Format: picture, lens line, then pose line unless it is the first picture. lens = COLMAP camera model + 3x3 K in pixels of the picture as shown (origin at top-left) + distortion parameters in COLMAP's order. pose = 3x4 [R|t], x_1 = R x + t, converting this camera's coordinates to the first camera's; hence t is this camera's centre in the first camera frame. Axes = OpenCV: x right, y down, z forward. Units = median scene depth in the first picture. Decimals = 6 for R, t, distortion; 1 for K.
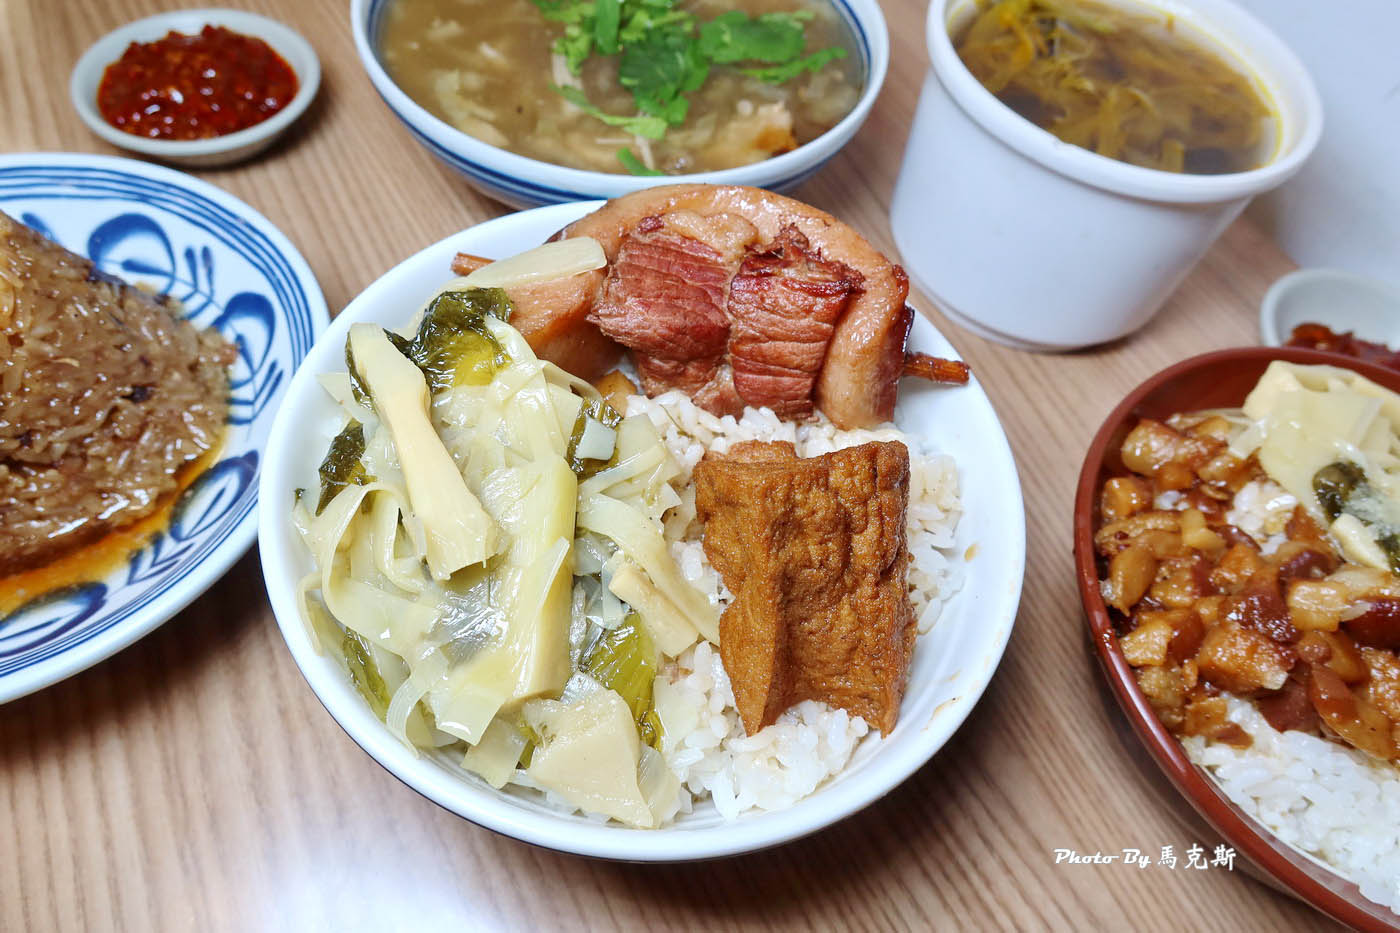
lens RADIAL K [[944.2, 0, 700.0], [0, 944.2, 466.5], [0, 0, 1]] dist [-0.016703, 0.000184]
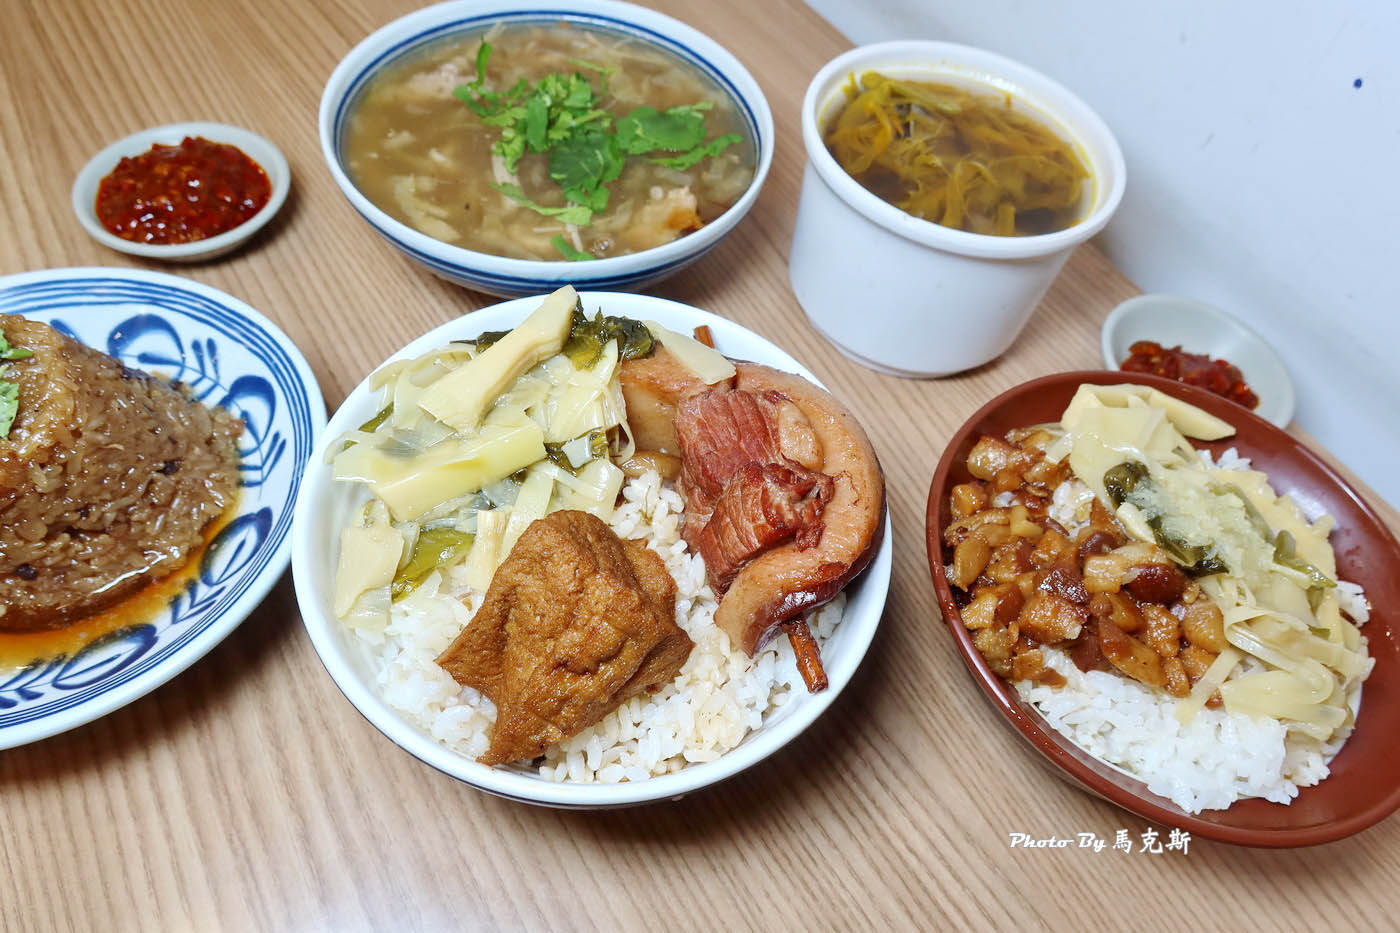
lens RADIAL K [[944.2, 0, 700.0], [0, 944.2, 466.5], [0, 0, 1]] dist [-0.016703, 0.000184]
pose [[0.997033, -0.063861, 0.042971, 0.030192], [0.064671, 0.997749, -0.017721, -0.010069], [-0.041742, 0.020448, 0.998919, -0.199126]]
